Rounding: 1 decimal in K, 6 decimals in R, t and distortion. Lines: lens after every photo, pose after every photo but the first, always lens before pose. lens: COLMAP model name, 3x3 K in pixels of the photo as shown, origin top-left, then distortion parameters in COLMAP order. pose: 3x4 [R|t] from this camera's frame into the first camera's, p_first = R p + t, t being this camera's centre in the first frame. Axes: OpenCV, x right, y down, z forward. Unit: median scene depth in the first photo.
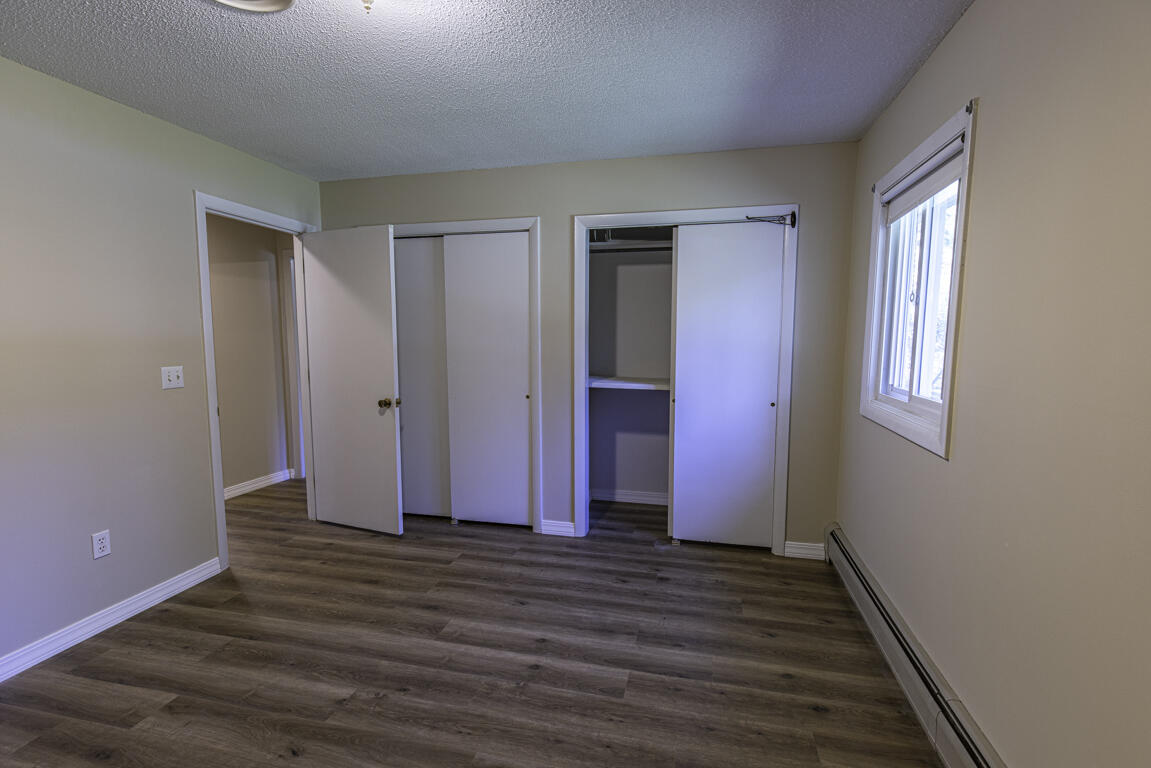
lens RADIAL K [[516.8, 0, 579.9], [0, 516.8, 385.6], [0, 0, 1]] dist [0.003065, -0.000193]
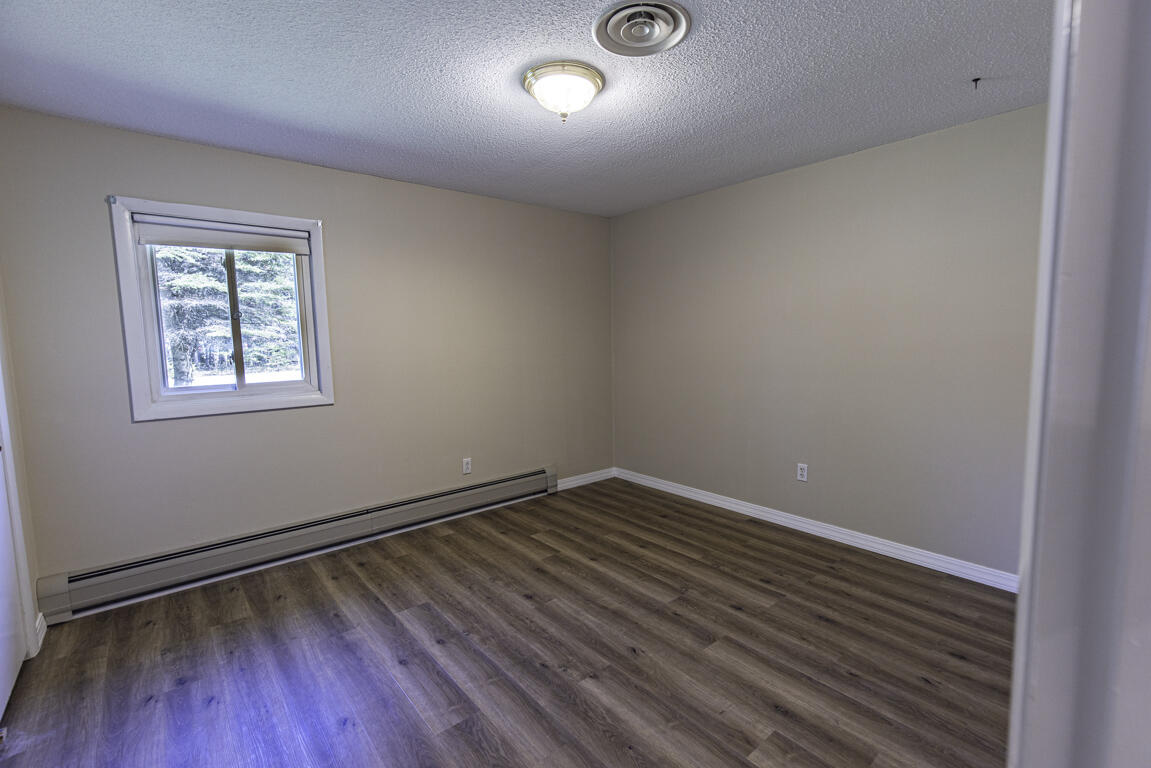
lens RADIAL K [[516.8, 0, 579.9], [0, 516.8, 385.6], [0, 0, 1]] dist [0.003065, -0.000193]
pose [[-0.799049, -0.043488, 0.599691, -1.005211], [0.078223, 0.981386, 0.175394, -0.165988], [-0.596156, 0.187058, -0.780773, 1.660343]]
